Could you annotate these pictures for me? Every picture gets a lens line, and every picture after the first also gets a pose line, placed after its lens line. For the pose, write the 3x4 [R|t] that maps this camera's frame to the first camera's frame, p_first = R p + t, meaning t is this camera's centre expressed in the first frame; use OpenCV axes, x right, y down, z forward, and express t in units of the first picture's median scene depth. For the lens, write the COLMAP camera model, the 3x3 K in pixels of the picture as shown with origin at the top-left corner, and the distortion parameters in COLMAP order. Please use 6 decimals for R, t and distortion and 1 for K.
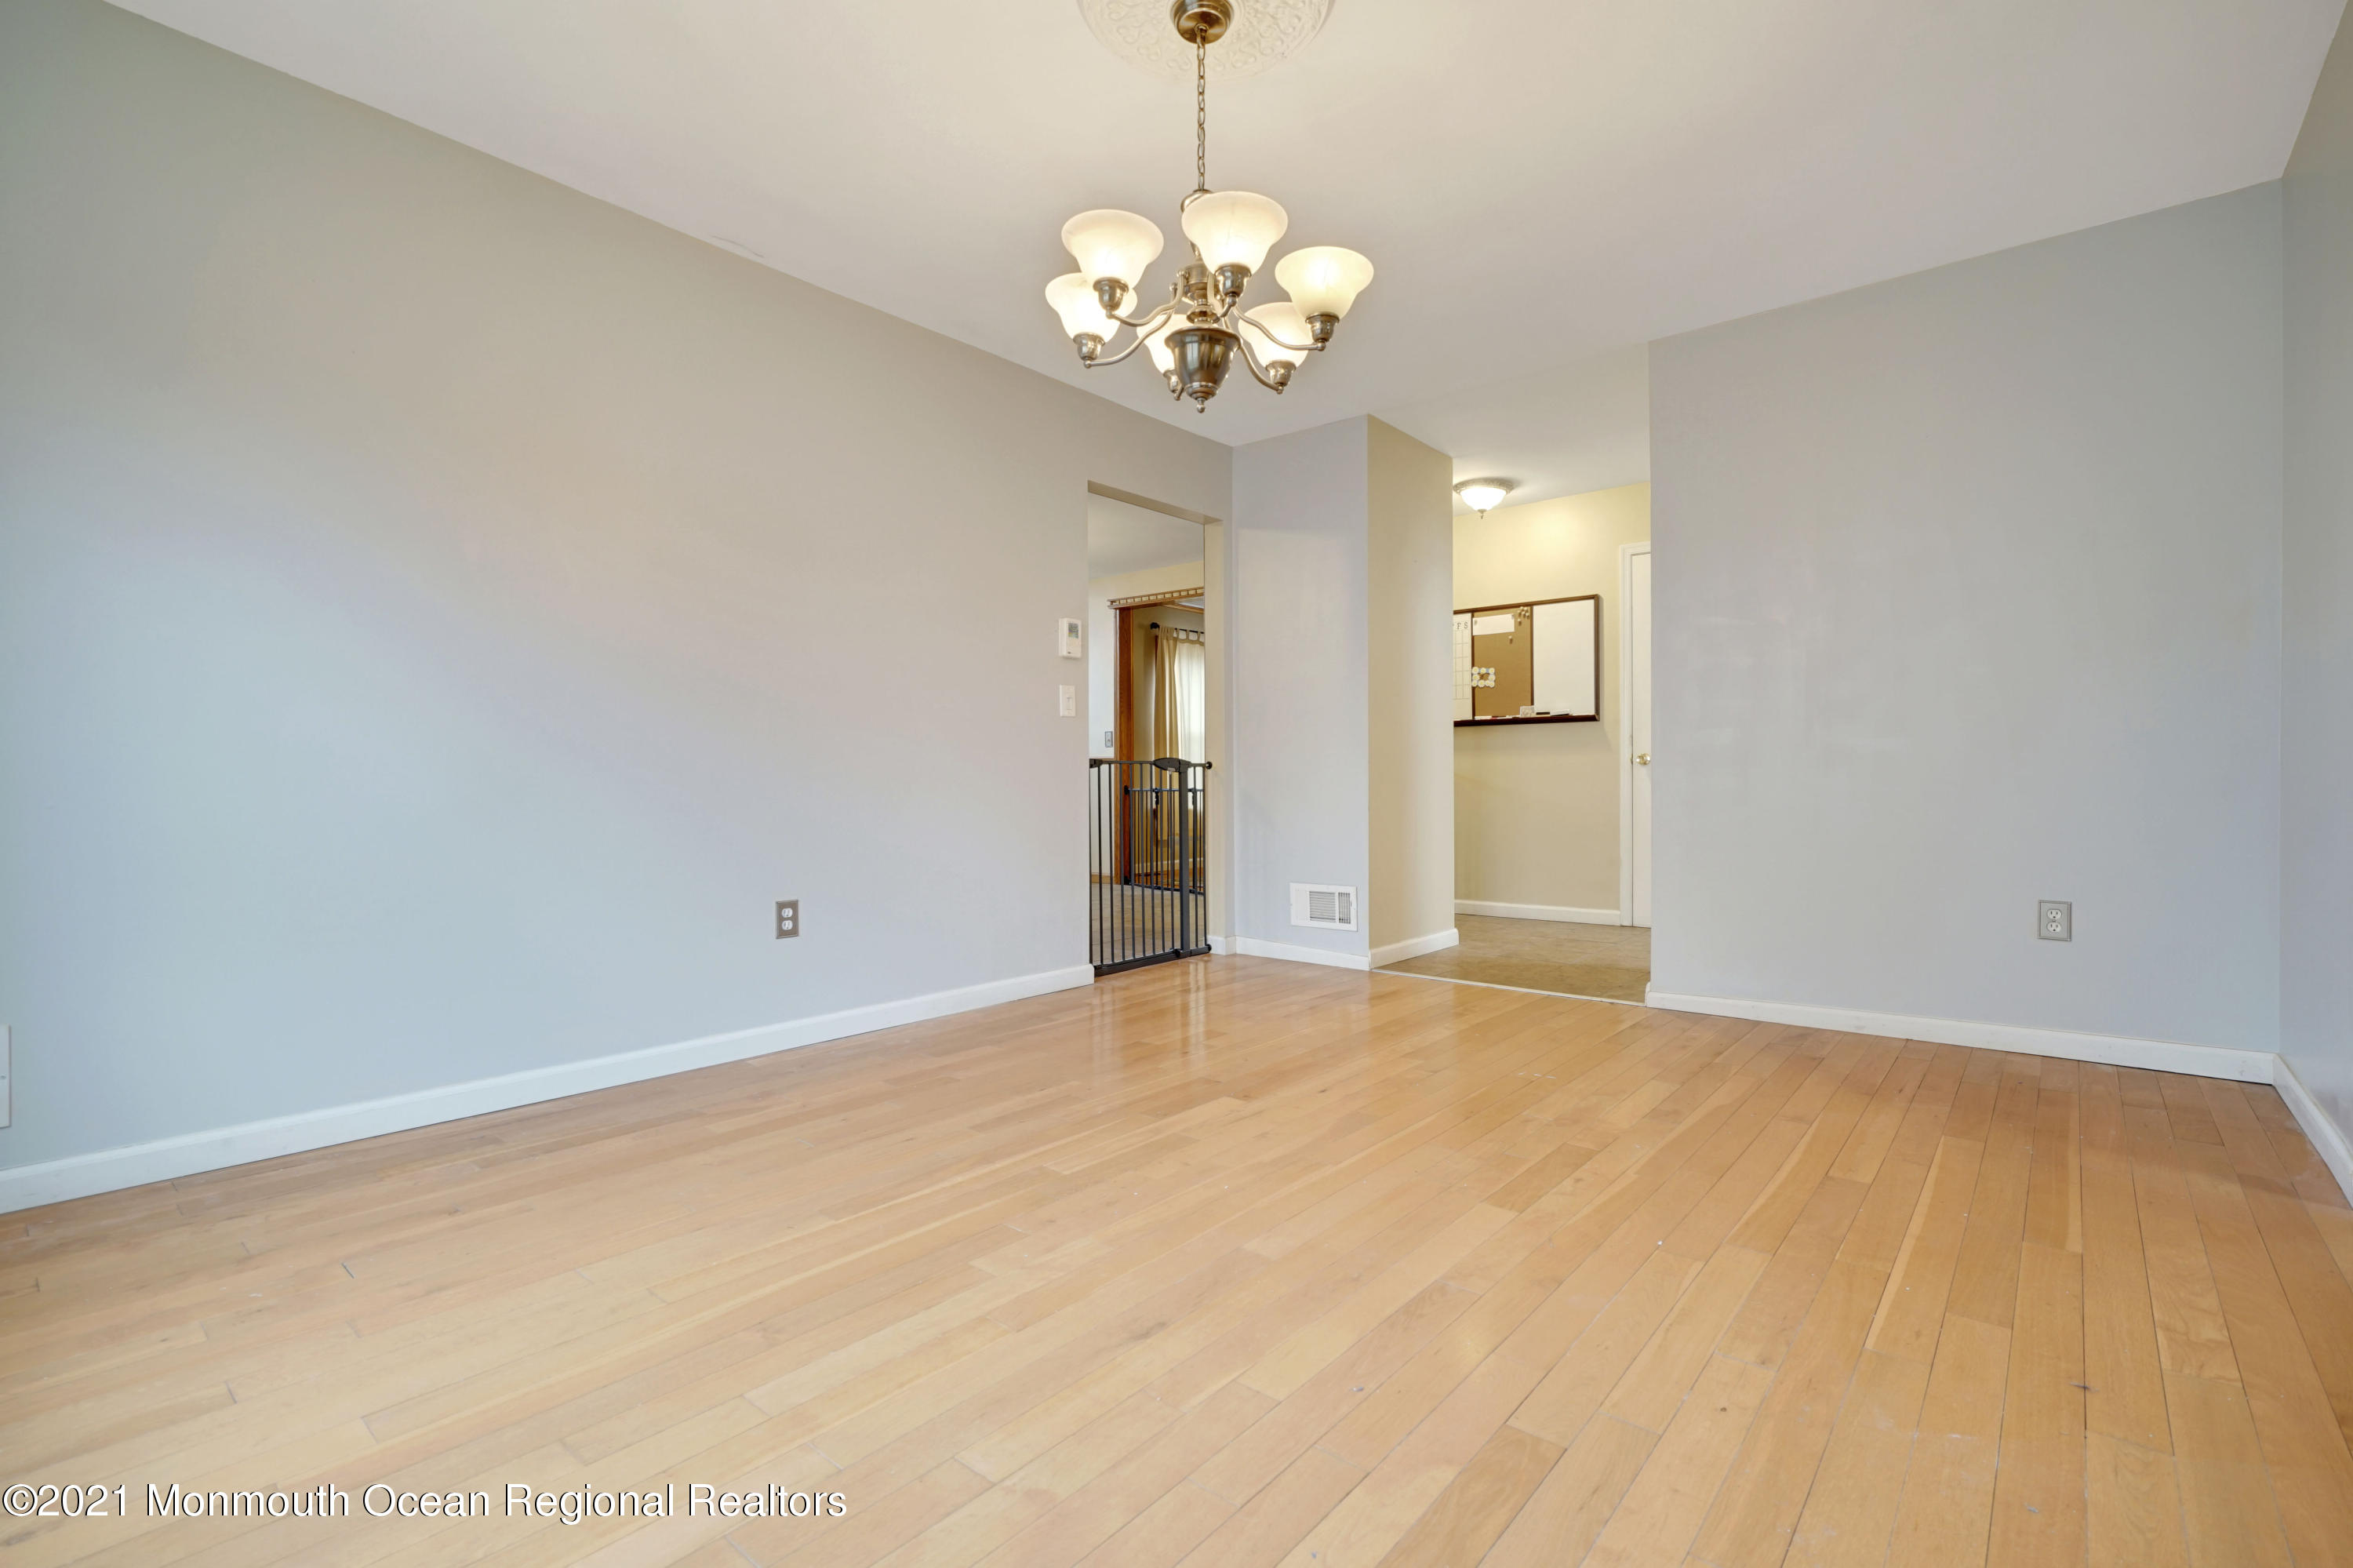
lens RADIAL K [[1058.5, 0, 1176.9], [0, 1058.5, 784.2], [0, 0, 1]] dist [-0.002166, 0.001673]
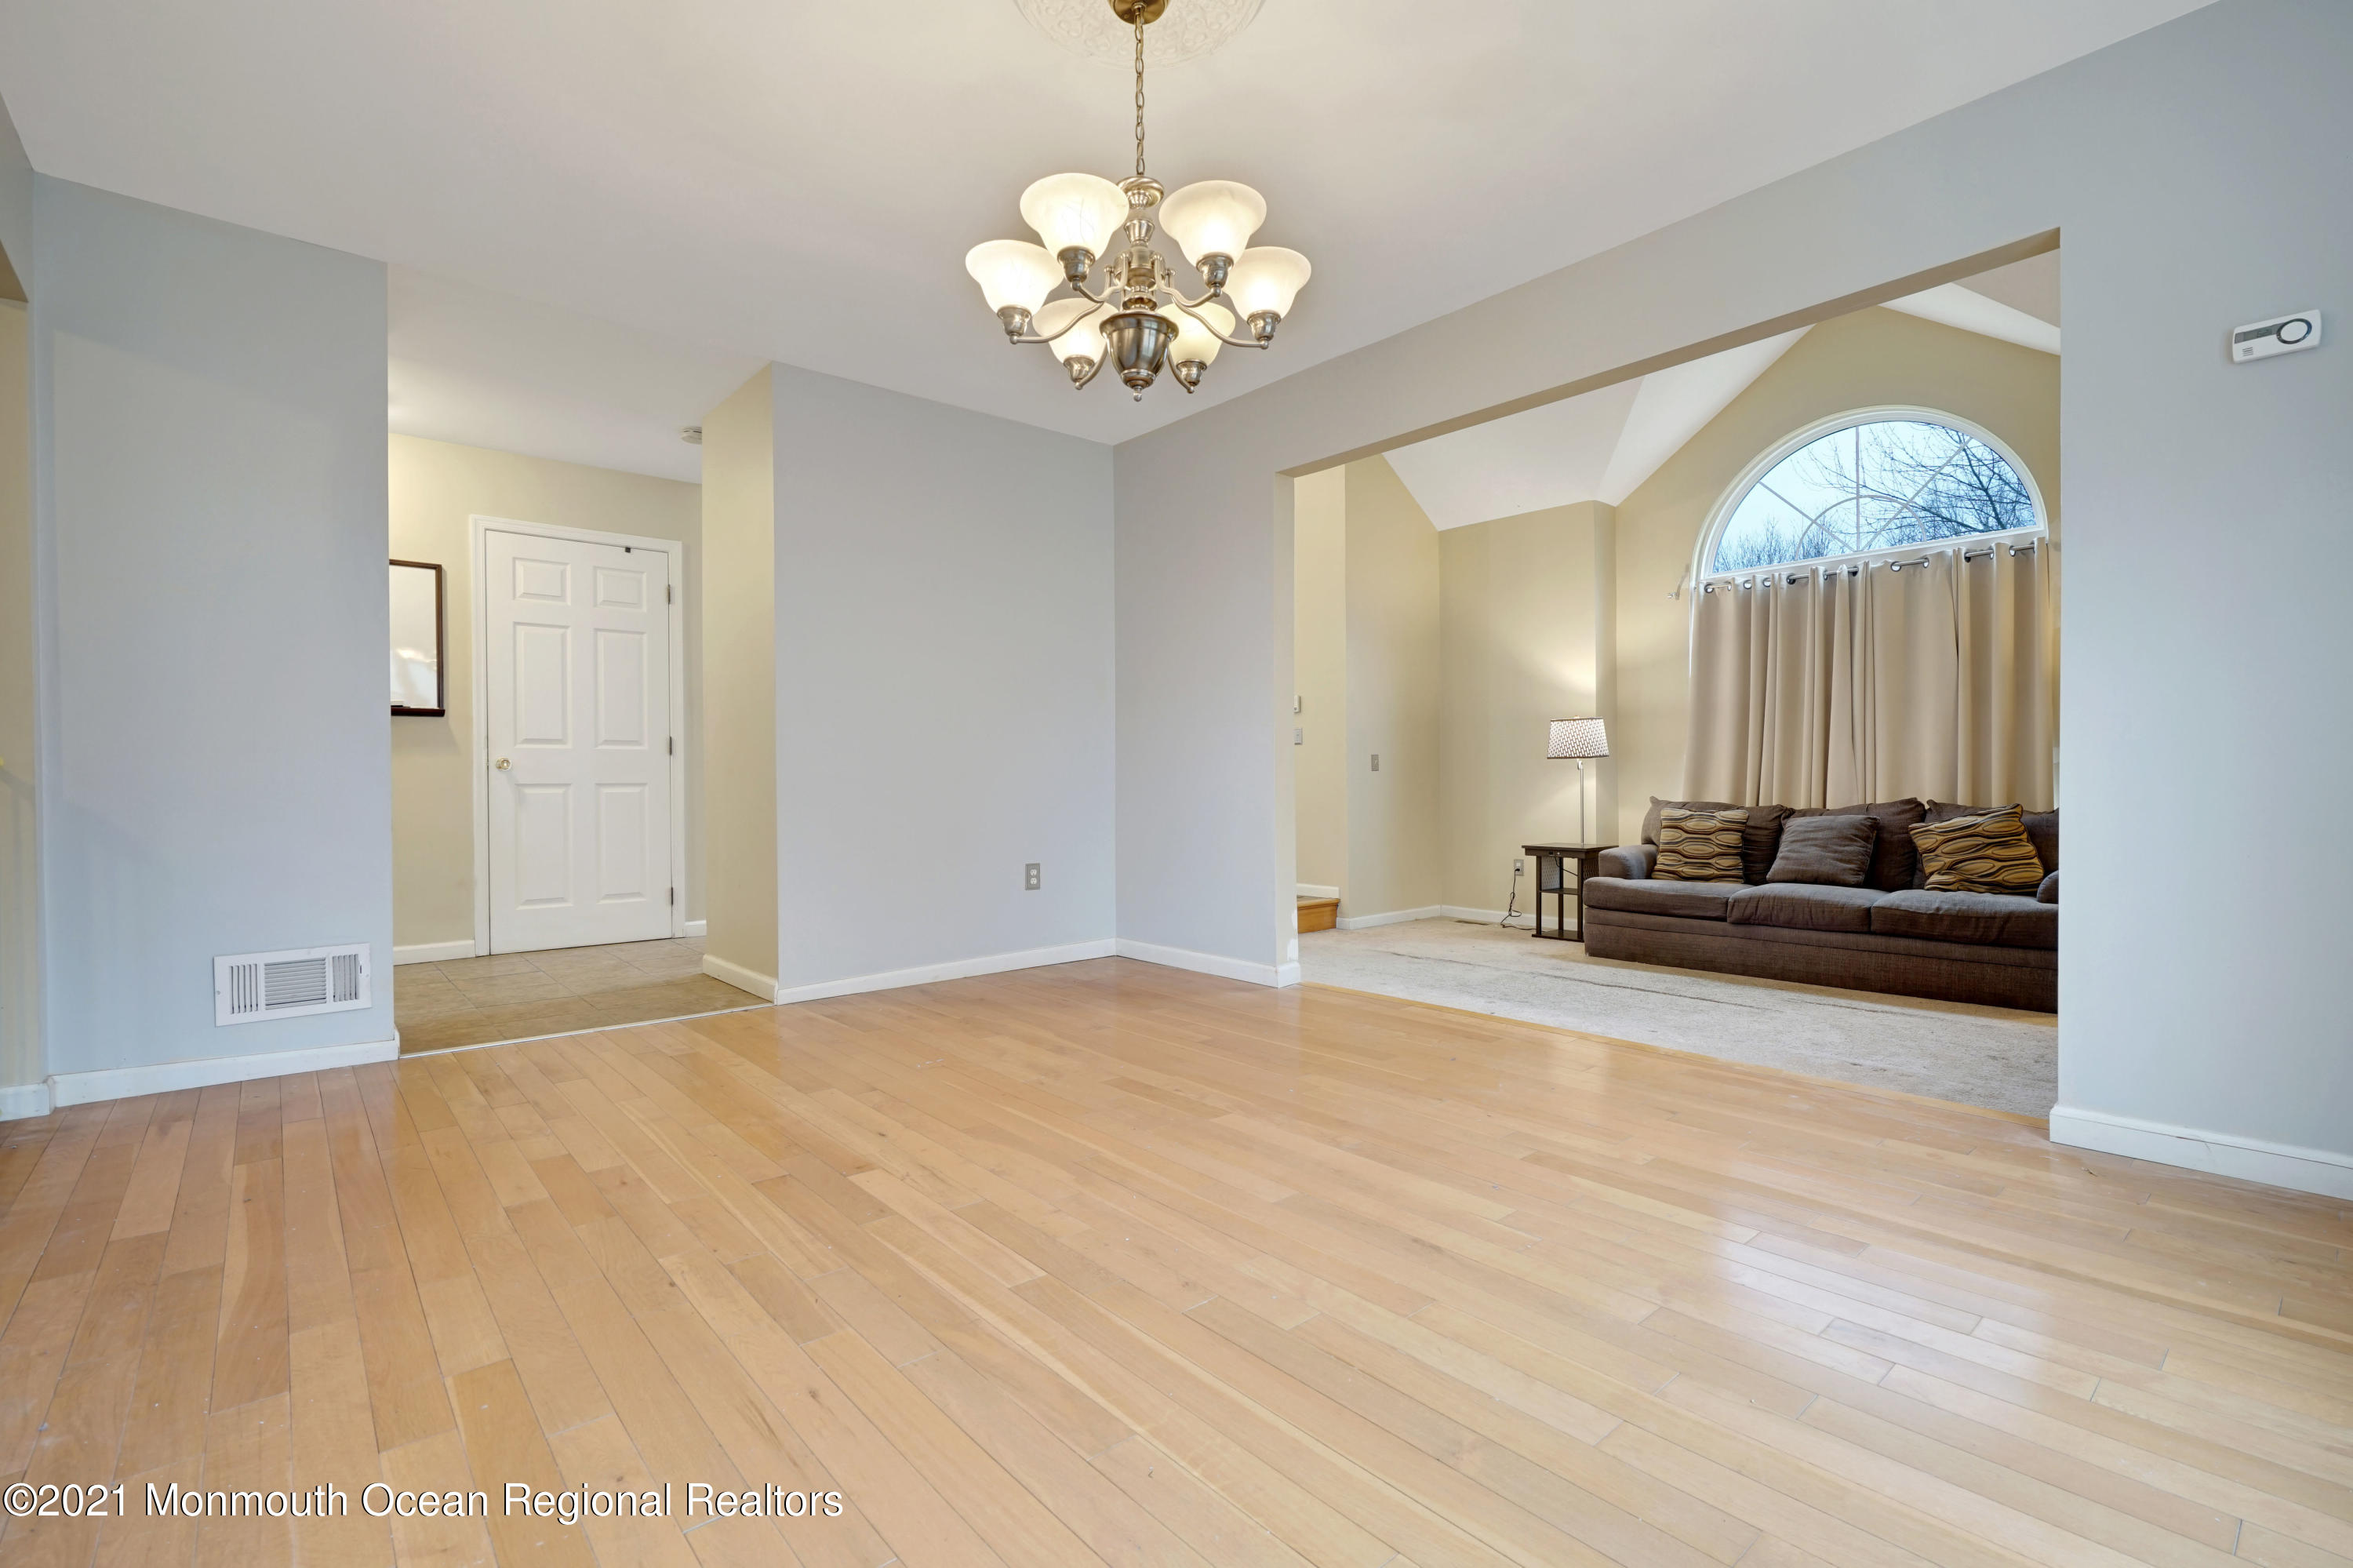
lens RADIAL K [[1058.5, 0, 1179.8], [0, 1058.5, 787.0], [0, 0, 1]] dist [-0.002166, 0.001673]
pose [[0.146300, -0.000356, 0.989240, -0.763302], [0.007354, 0.999973, -0.000727, 0.001521], [-0.989213, 0.007381, 0.146299, 0.676866]]
